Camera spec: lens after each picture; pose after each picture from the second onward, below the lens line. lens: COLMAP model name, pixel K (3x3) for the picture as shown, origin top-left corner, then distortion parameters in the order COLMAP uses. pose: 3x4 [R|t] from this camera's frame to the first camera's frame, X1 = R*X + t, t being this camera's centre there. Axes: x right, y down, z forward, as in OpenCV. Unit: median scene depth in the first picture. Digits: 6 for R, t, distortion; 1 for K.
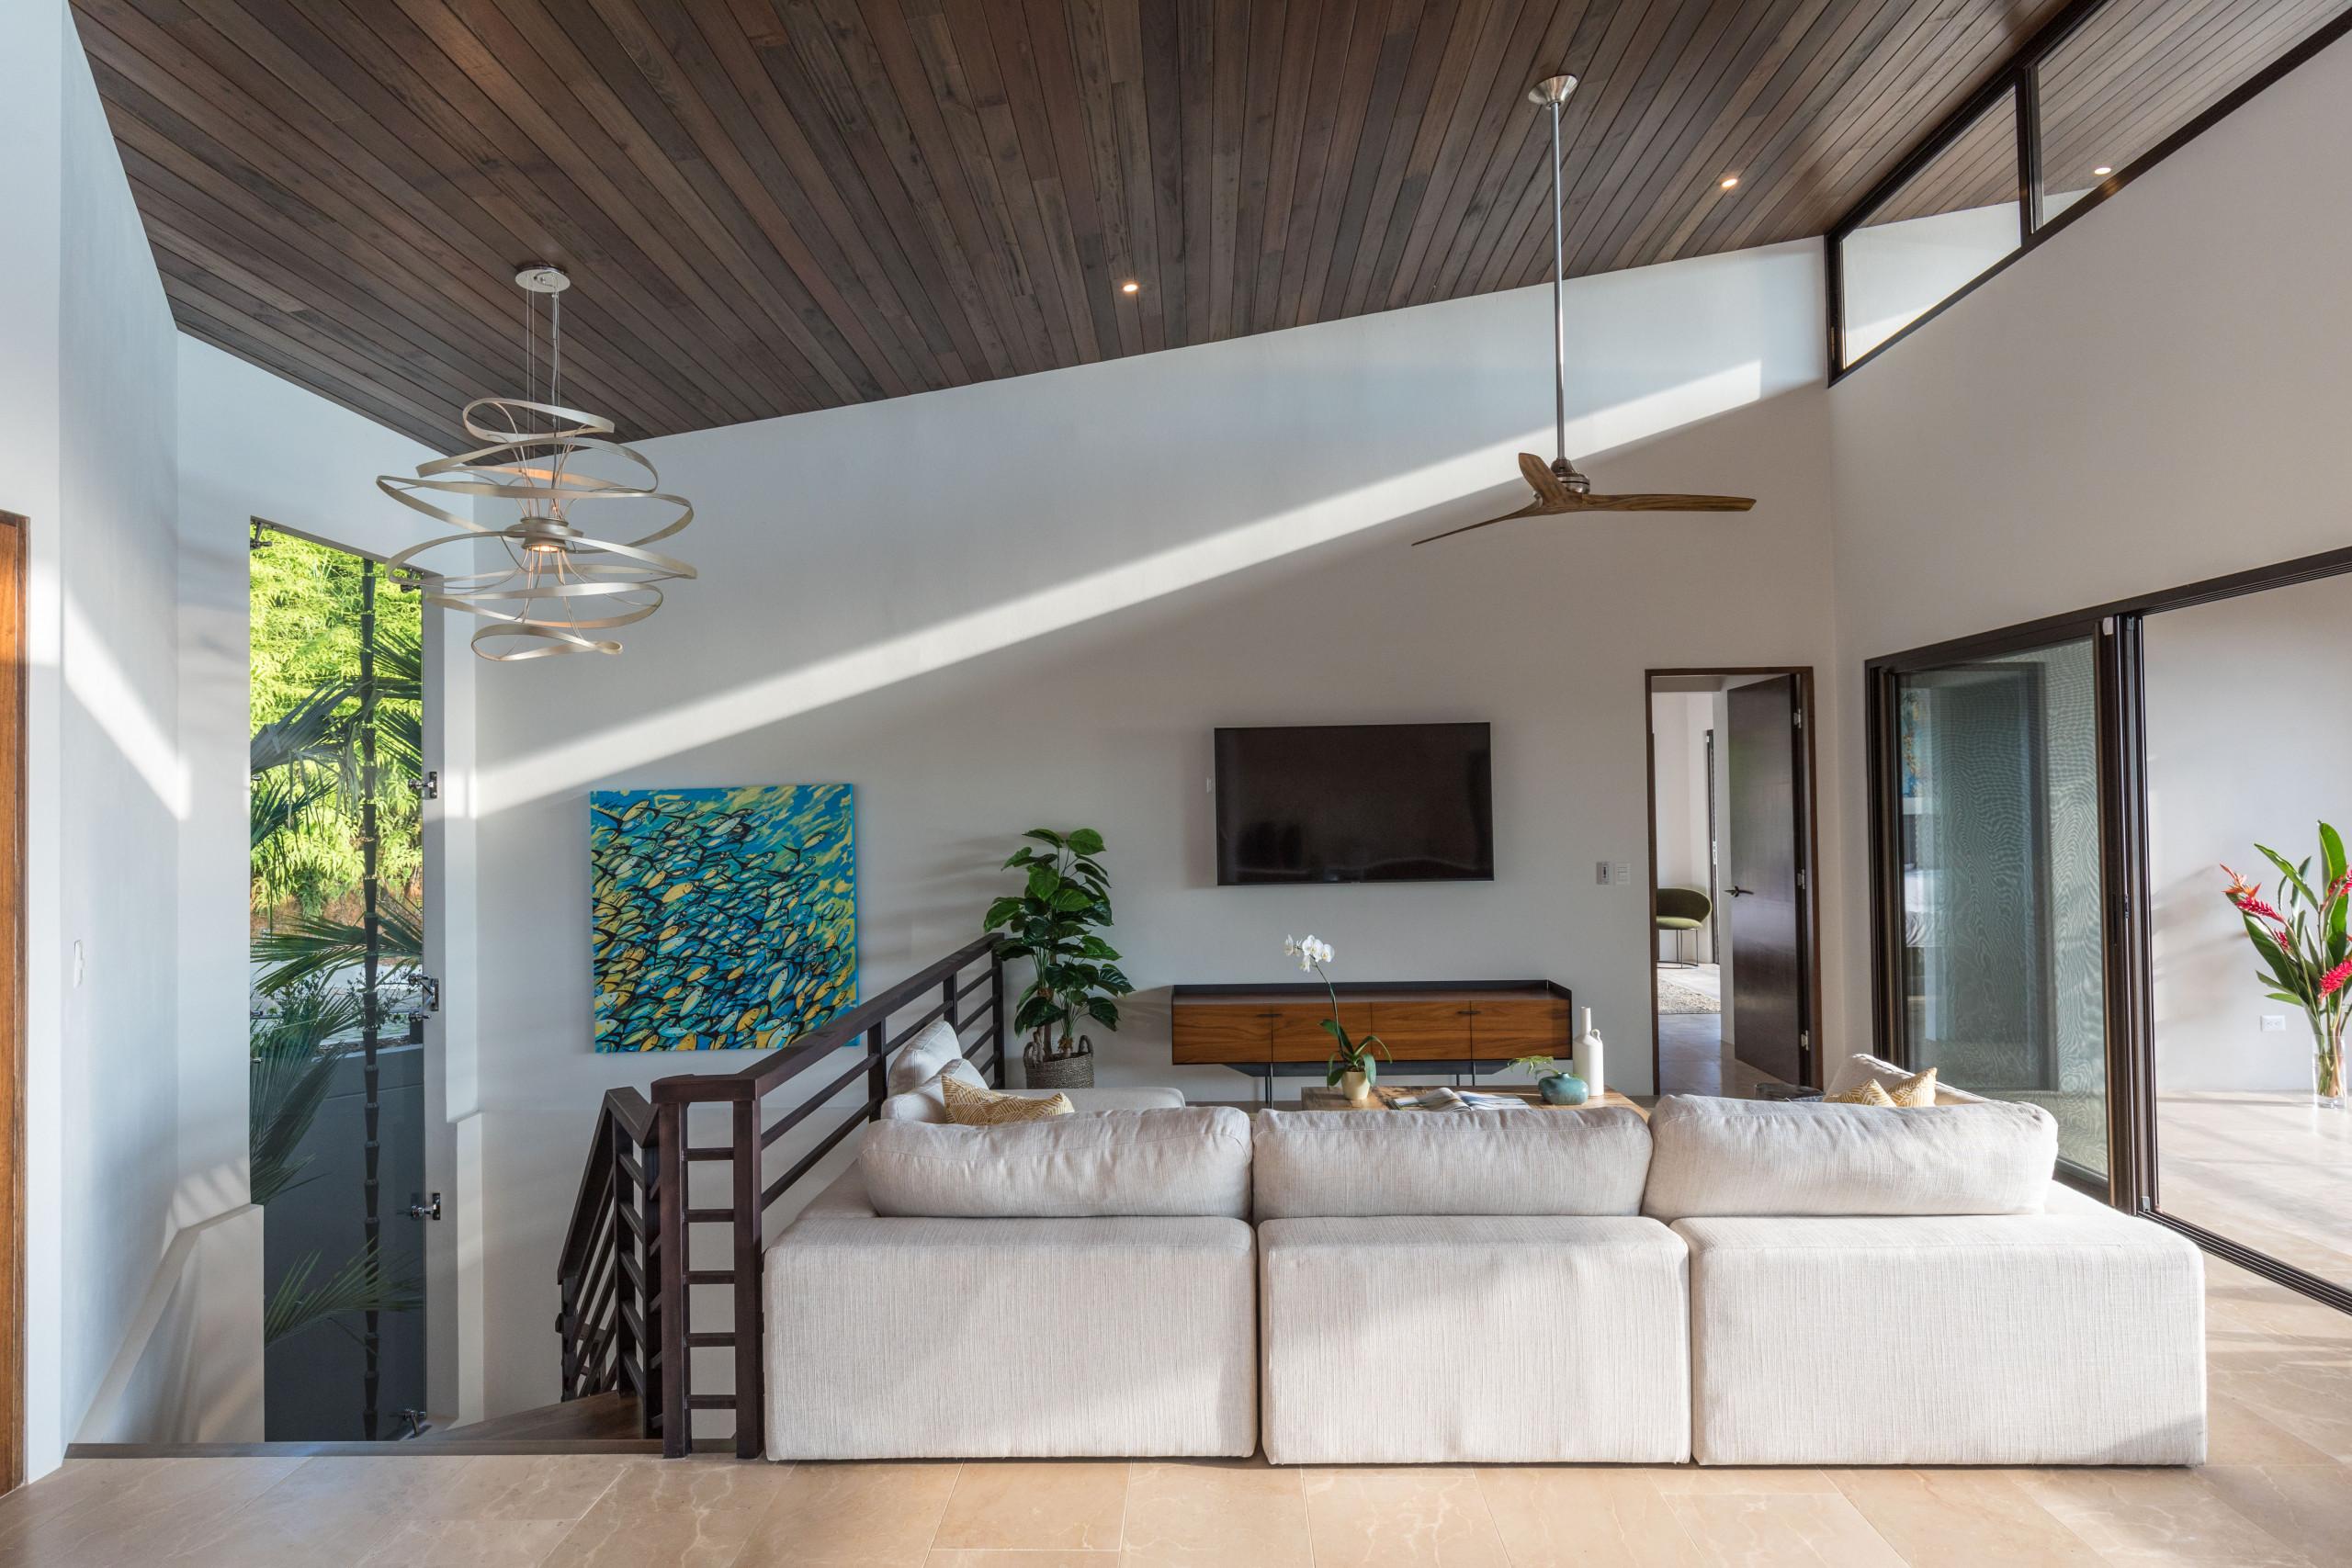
lens RADIAL K [[1143.7, 0, 1161.6], [0, 1143.7, 792.0], [0, 0, 1]] dist [0.013278, 0.000086]
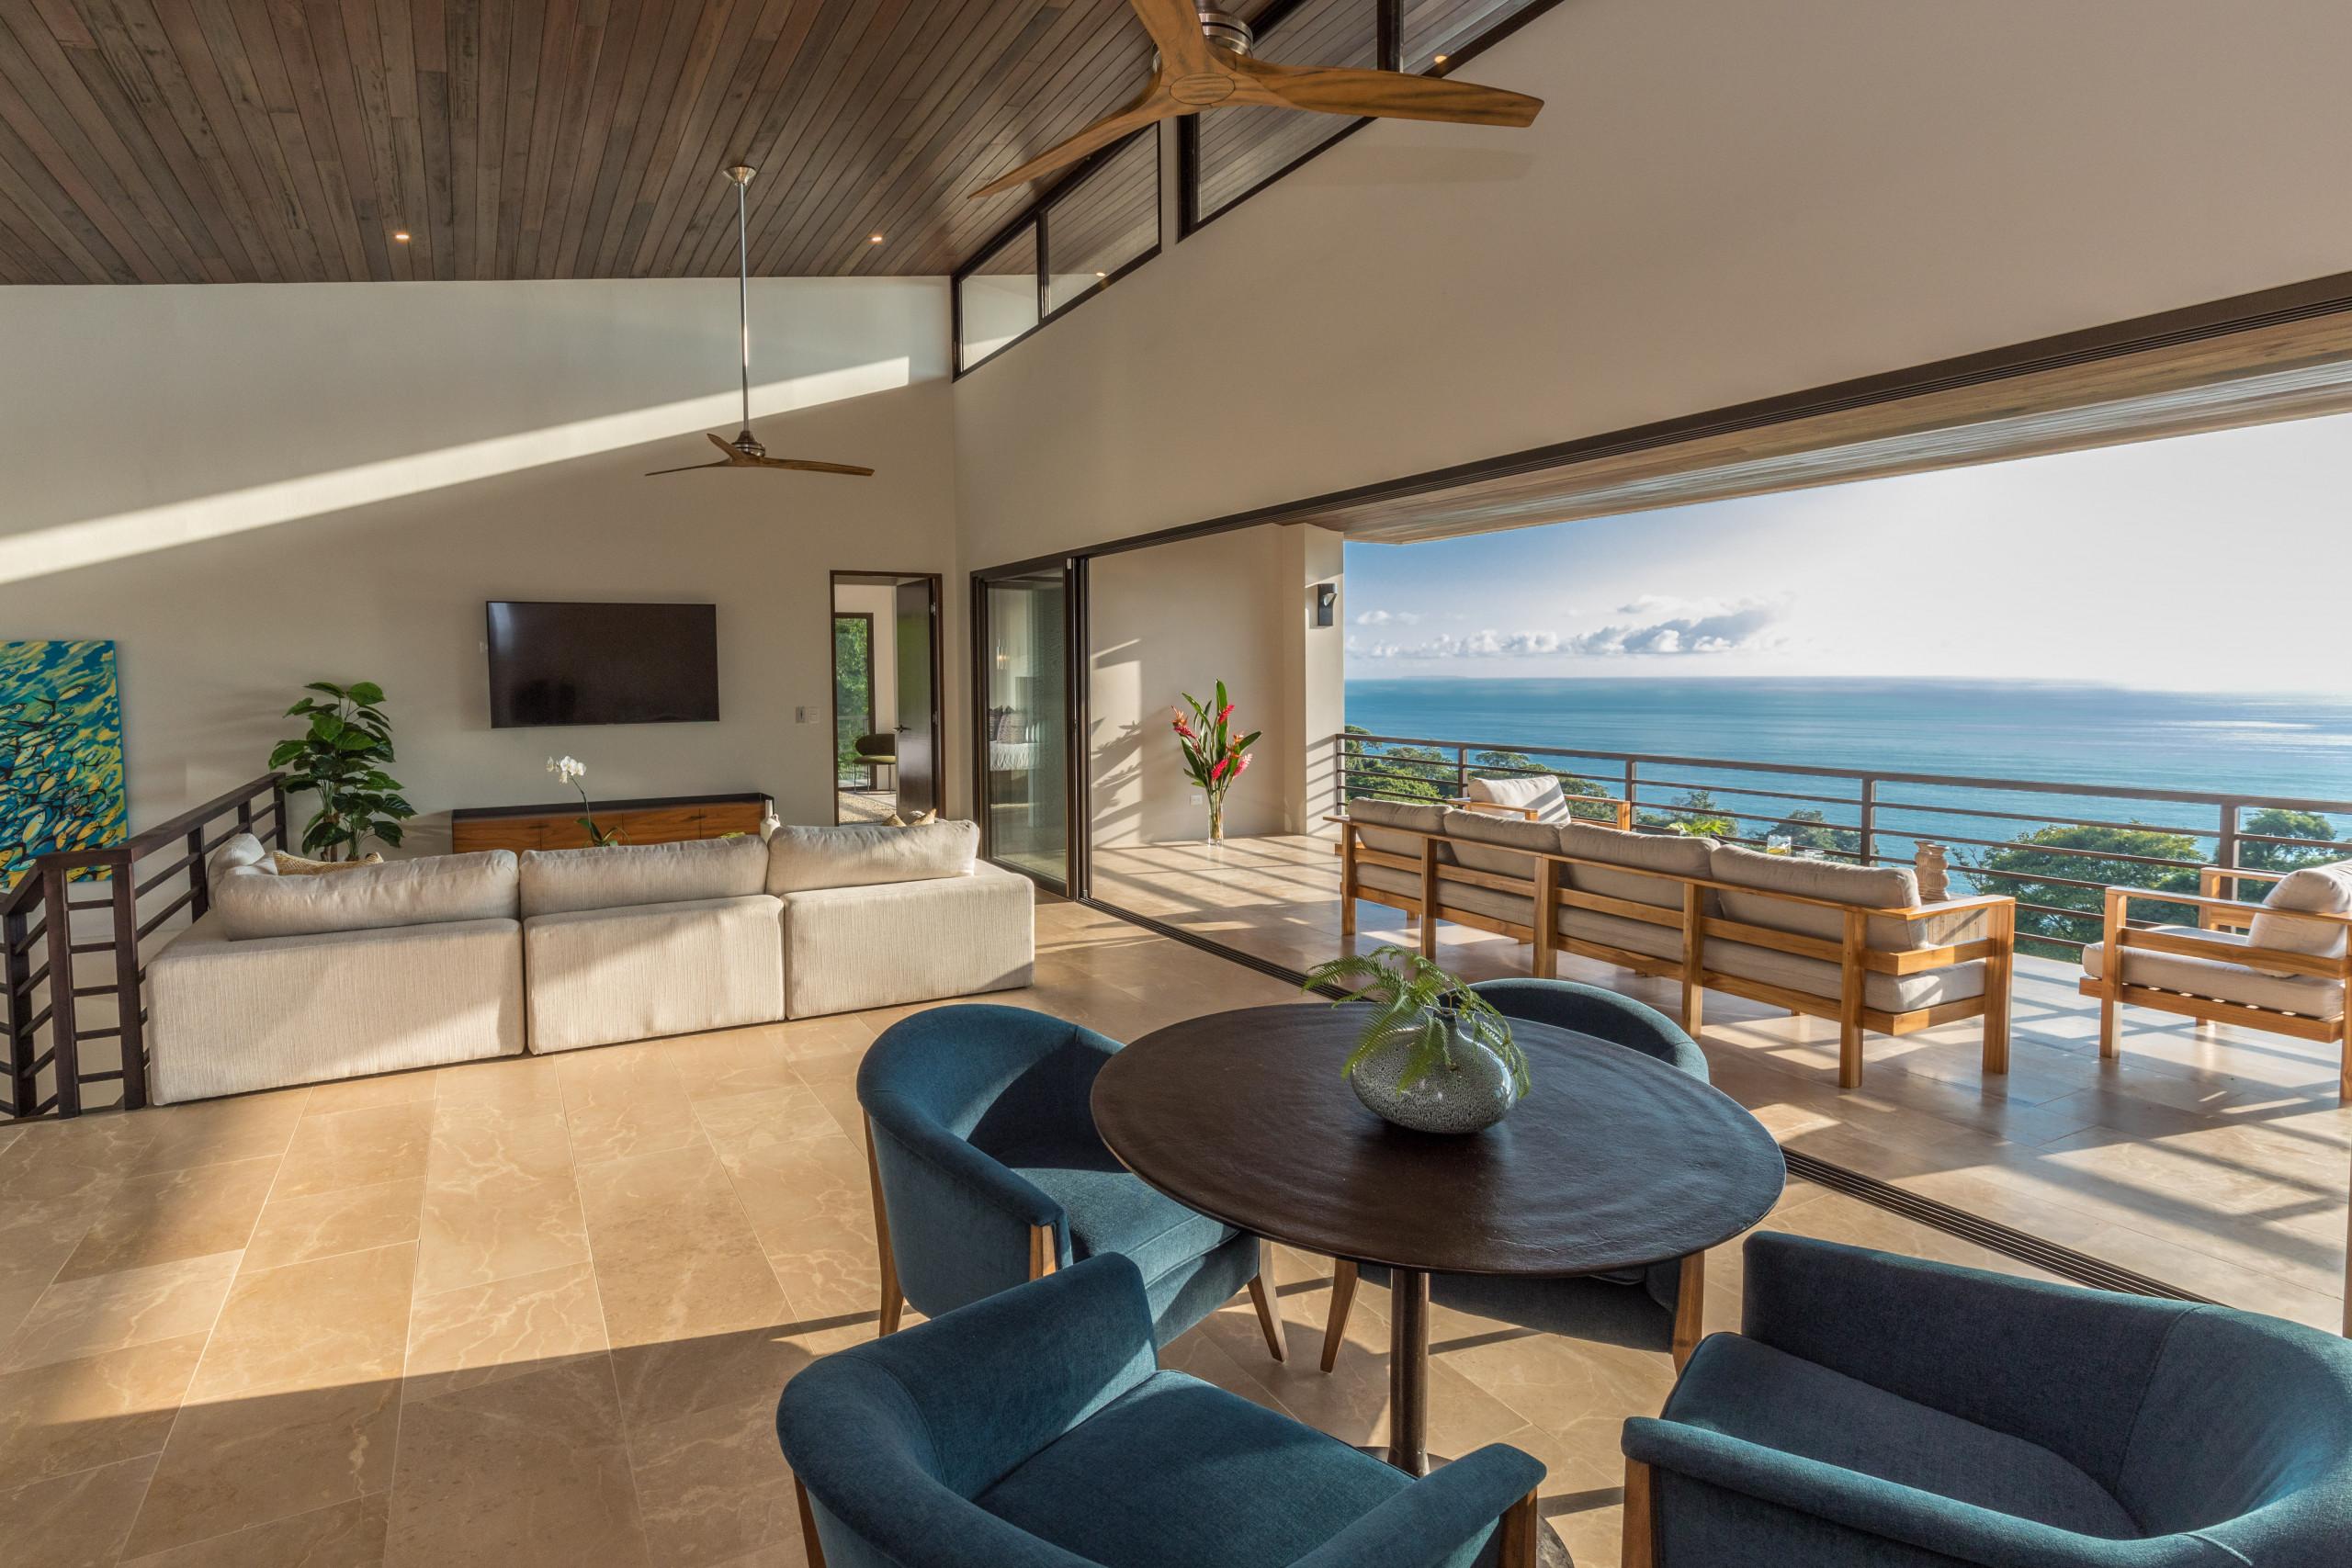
lens RADIAL K [[1317.3, 0, 1173.6], [0, 1317.3, 746.0], [0, 0, 1]] dist [-0.006594, 0.000092]
pose [[0.863527, -0.020208, 0.503897, -0.033797], [-0.012257, 0.998061, 0.061031, 0.004944], [-0.504153, -0.058878, 0.861605, -0.652724]]
